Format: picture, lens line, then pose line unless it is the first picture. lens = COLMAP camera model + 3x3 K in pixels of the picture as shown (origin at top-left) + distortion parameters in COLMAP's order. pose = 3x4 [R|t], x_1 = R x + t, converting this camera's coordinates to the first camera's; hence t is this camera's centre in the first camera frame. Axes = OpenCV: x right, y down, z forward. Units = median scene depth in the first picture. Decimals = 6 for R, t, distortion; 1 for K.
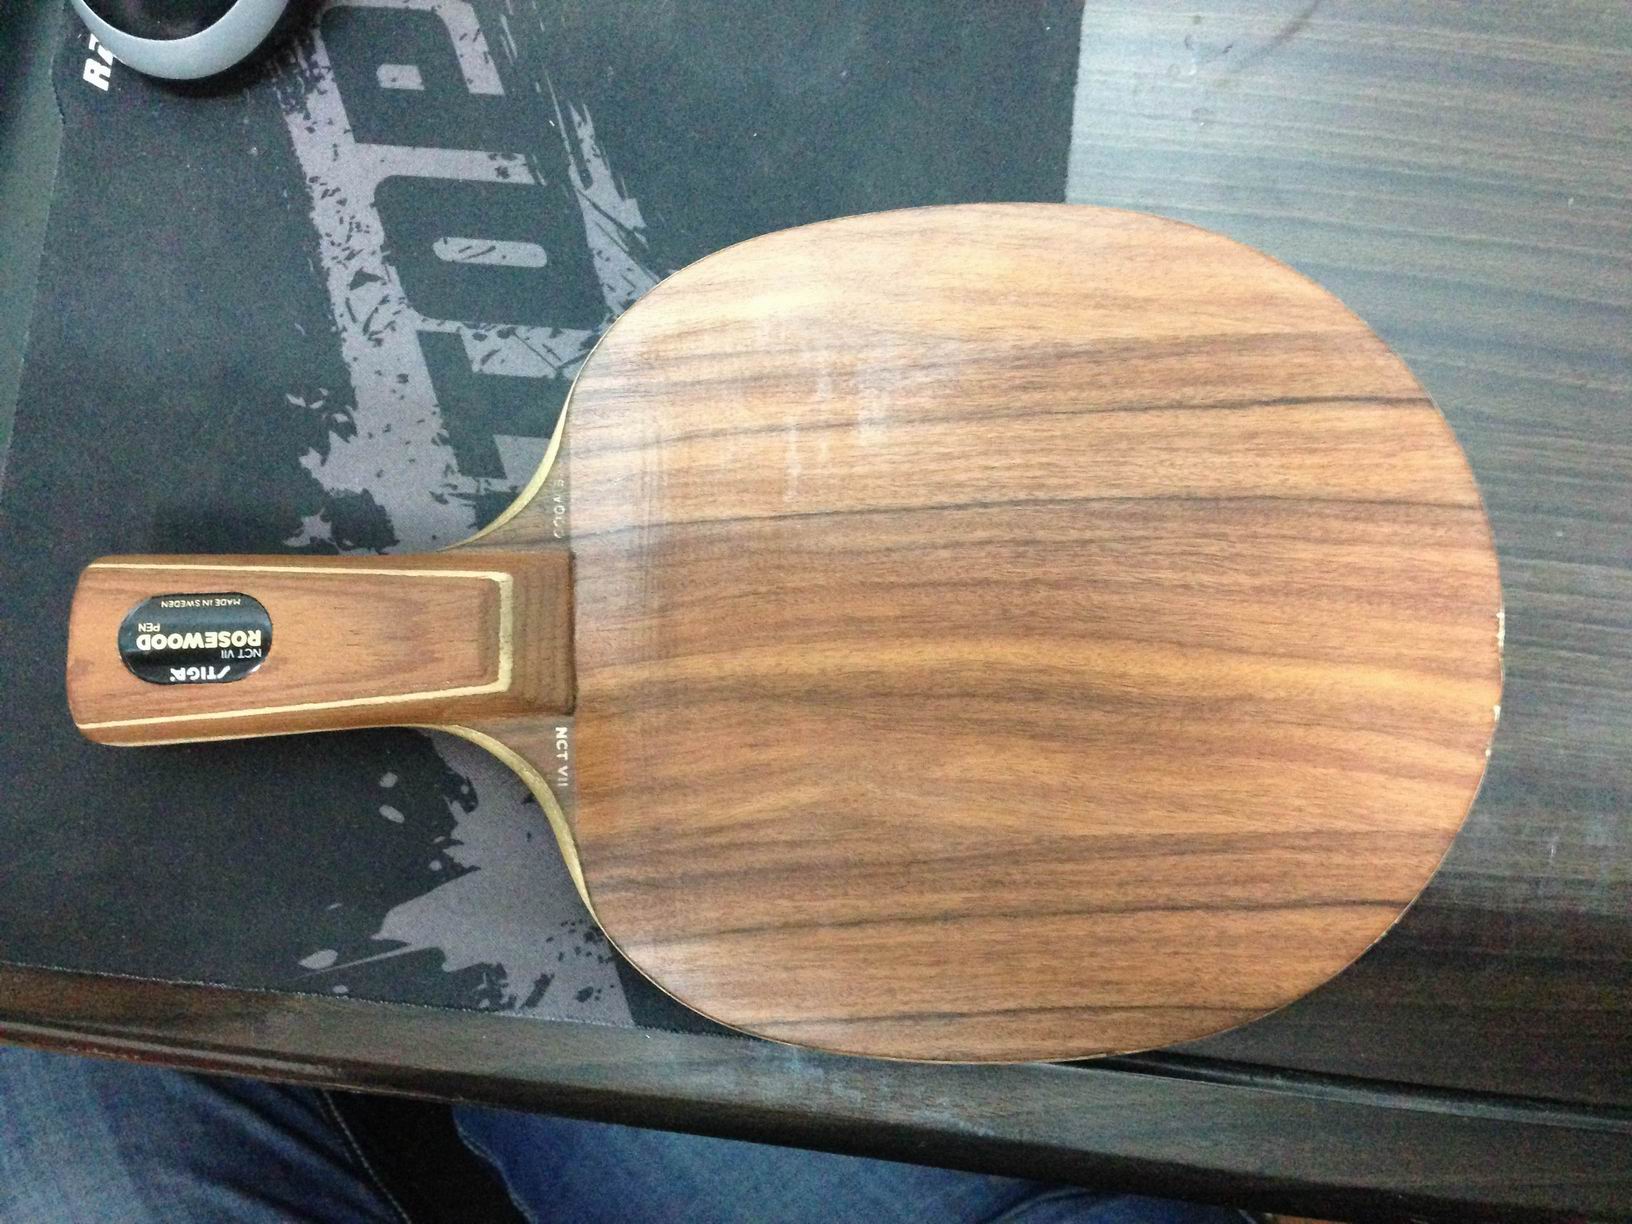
lens RADIAL K [[1659.6, 0, 820.1], [0, 1659.6, 583.4], [0, 0, 1]] dist [0.057309, -0.003421]
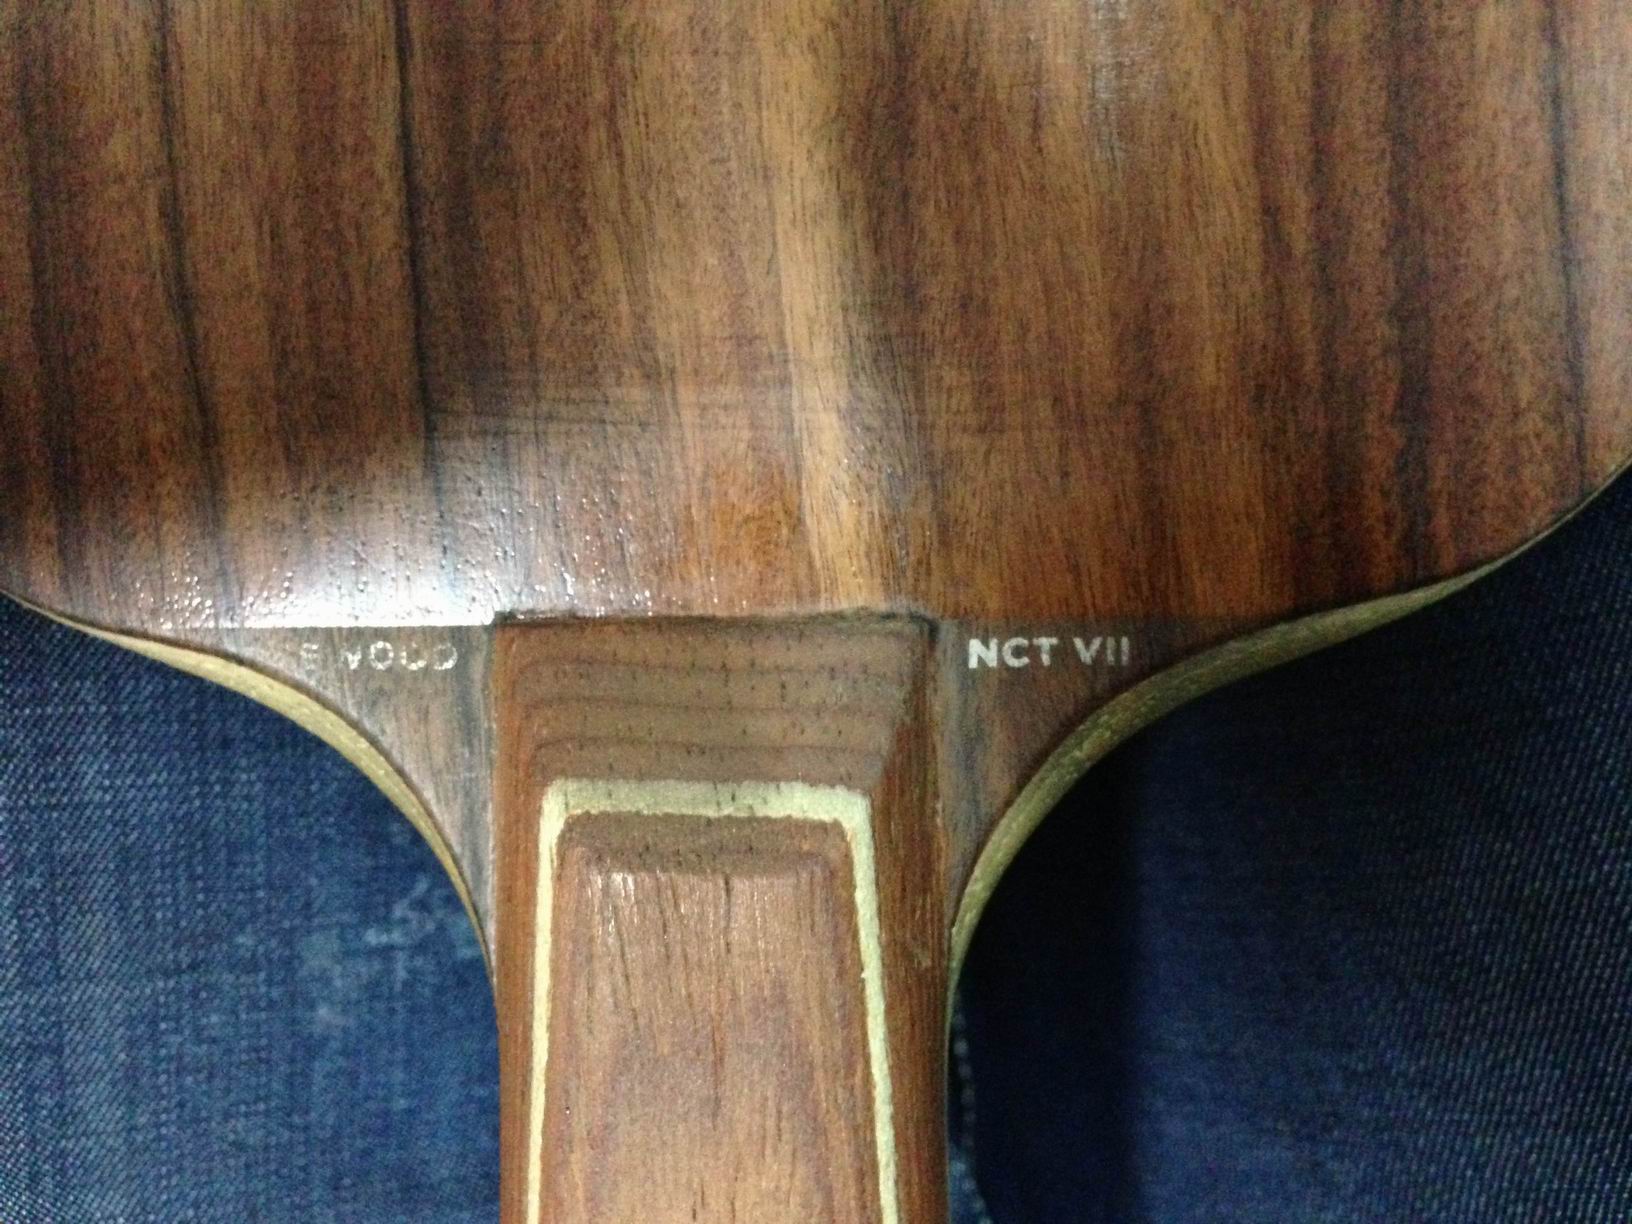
lens RADIAL K [[1659.6, 0, 820.1], [0, 1659.6, 583.4], [0, 0, 1]] dist [0.057309, -0.003421]
pose [[0.018709, -0.998687, -0.047688, -0.123237], [0.998854, 0.016568, 0.044895, 0.036793], [-0.044046, -0.048474, 0.997853, 0.634995]]
